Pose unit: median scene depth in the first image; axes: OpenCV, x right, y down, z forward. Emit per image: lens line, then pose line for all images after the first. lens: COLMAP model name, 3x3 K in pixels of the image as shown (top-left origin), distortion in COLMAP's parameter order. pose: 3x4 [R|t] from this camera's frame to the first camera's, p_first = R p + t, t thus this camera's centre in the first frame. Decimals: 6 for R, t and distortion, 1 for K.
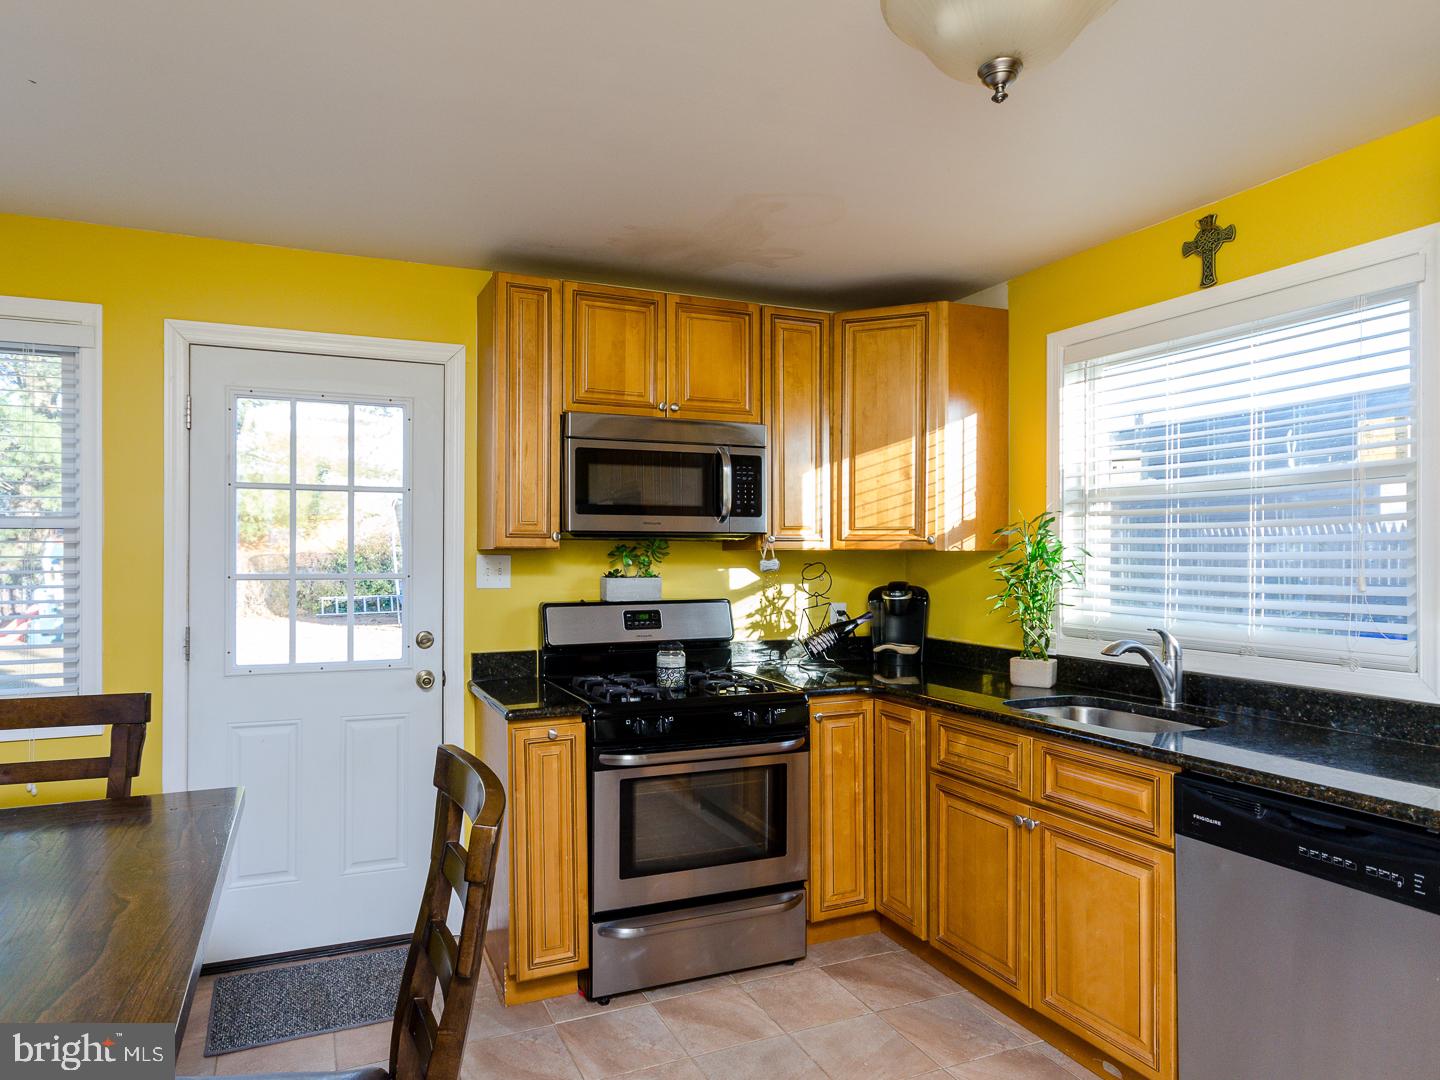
lens RADIAL K [[920.7, 0, 701.6], [0, 920.7, 544.5], [0, 0, 1]] dist [0.000857, 0.001590]
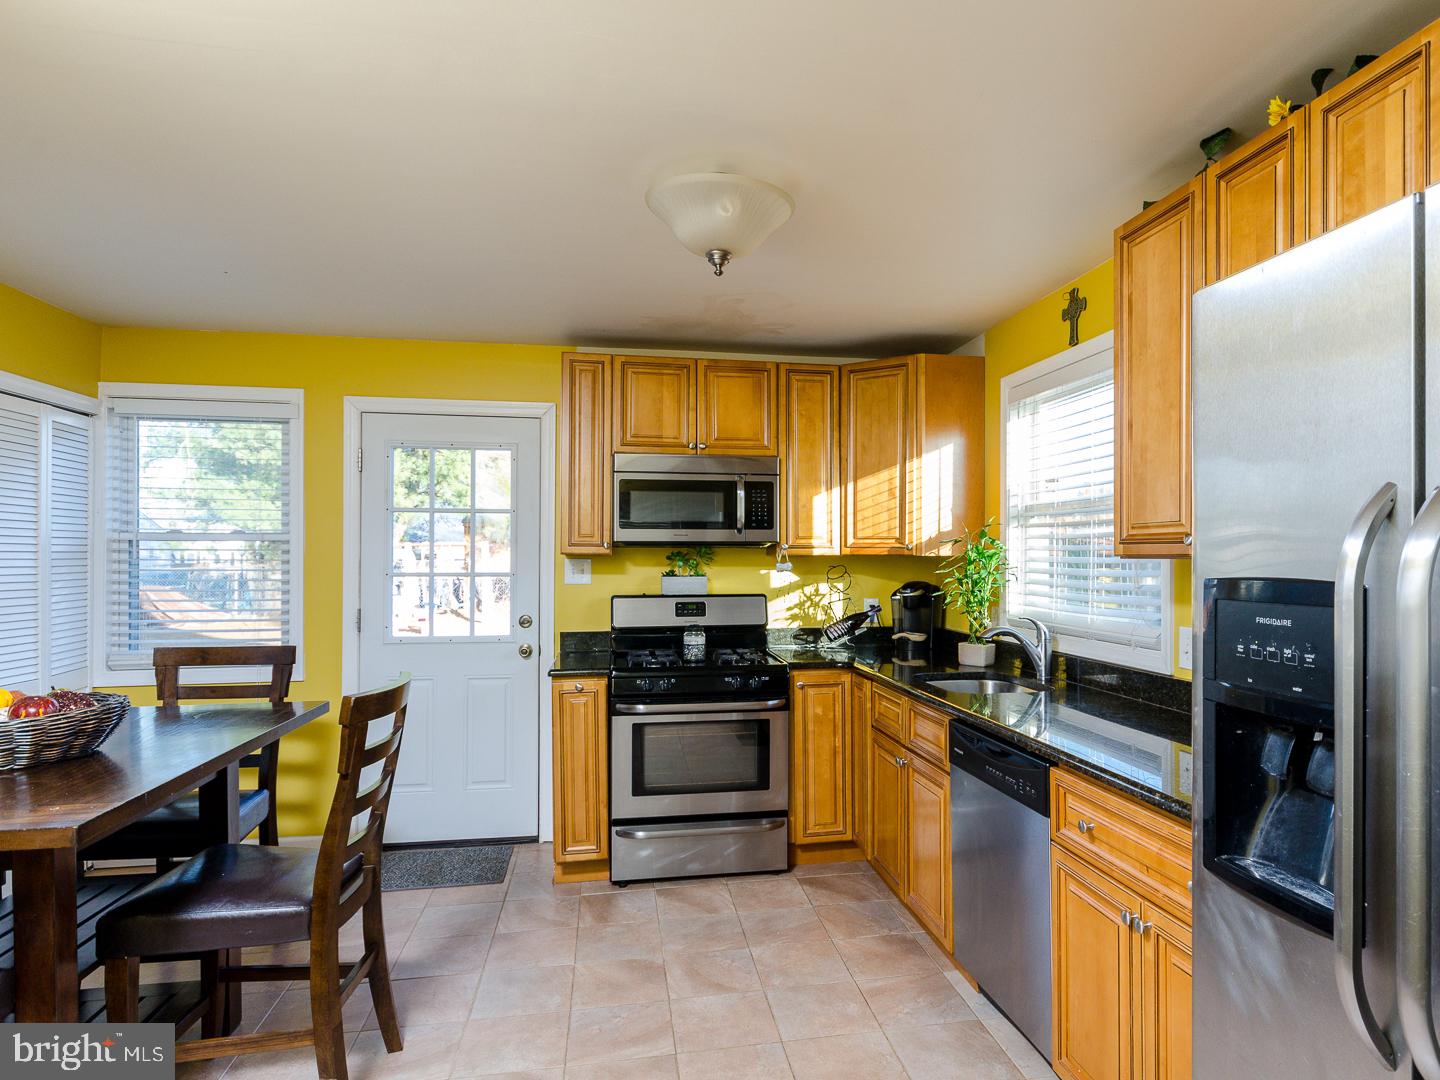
lens RADIAL K [[915.2, 0, 805.4], [0, 915.2, 543.0], [0, 0, 1]] dist [0.002160, -0.000020]
pose [[0.981488, -0.002178, -0.191512, 0.363081], [0.001223, 0.999986, -0.005103, -0.004799], [0.191521, 0.004775, 0.981477, -0.246181]]
